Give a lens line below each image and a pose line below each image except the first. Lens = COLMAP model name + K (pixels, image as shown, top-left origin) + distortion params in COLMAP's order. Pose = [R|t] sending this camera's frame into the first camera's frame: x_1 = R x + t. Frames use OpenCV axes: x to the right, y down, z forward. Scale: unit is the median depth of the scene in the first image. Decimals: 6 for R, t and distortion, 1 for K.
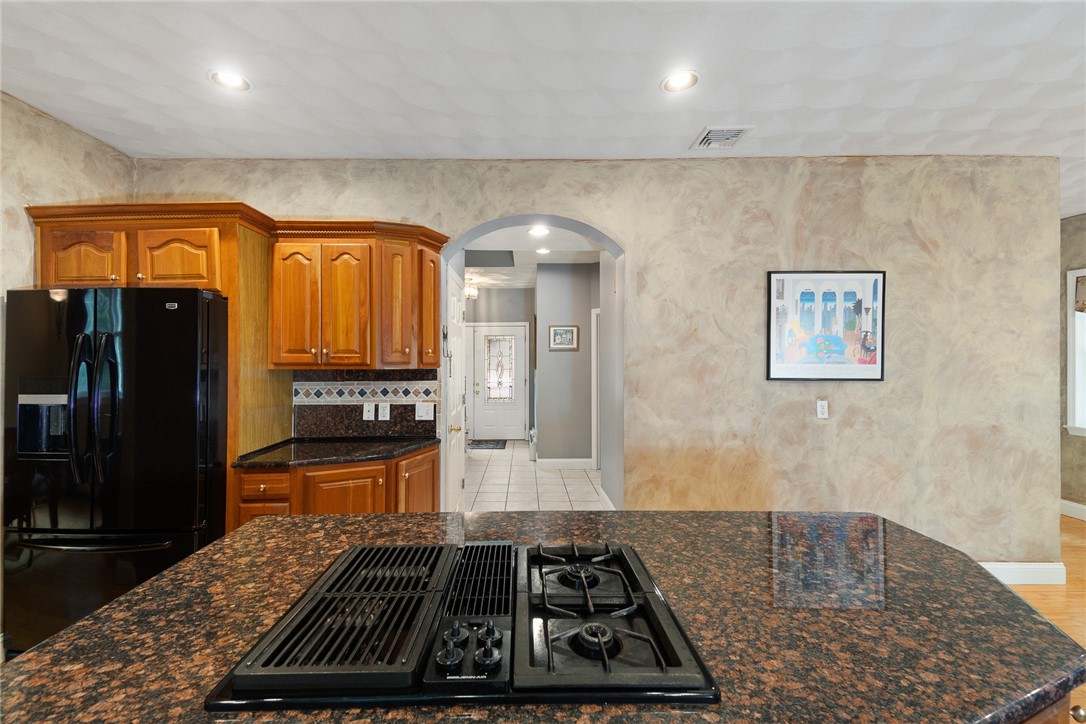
lens RADIAL K [[479.0, 0, 545.5], [0, 479.0, 357.9], [0, 0, 1]] dist [-0.003020, 0.000503]
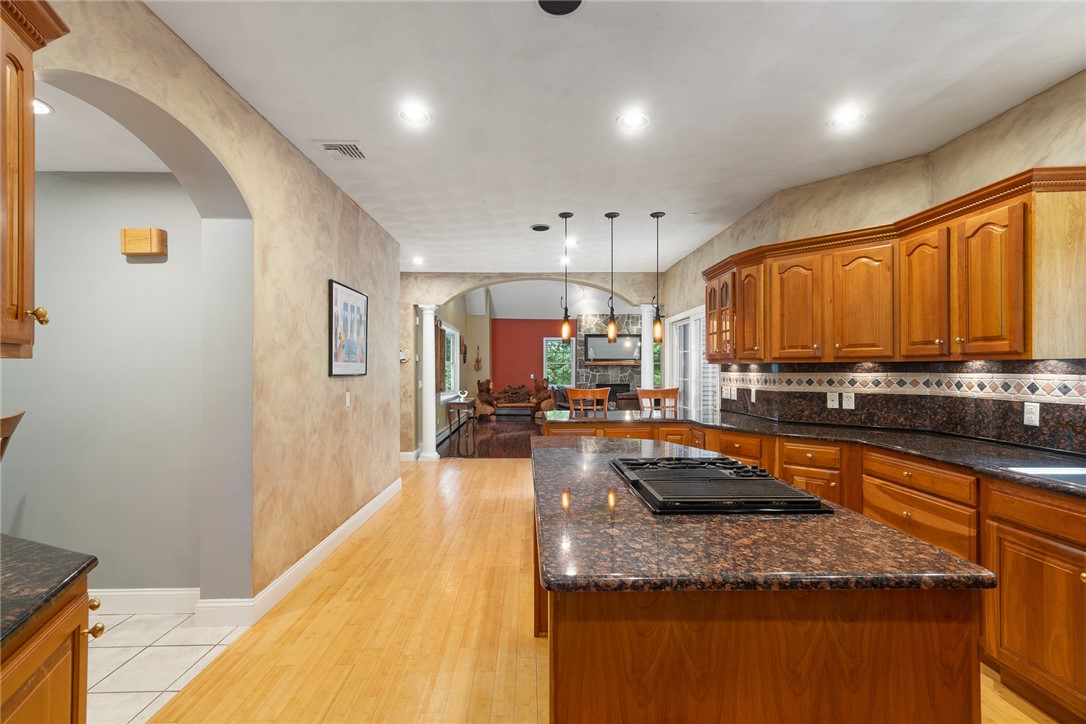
lens RADIAL K [[479.0, 0, 534.6], [0, 479.0, 364.6], [0, 0, 1]] dist [-0.003020, 0.000503]
pose [[0.001985, 0.017070, 0.999852, -0.675667], [-0.005656, 0.999838, -0.017059, 0.034878], [-0.999982, -0.005622, 0.002082, 0.556501]]
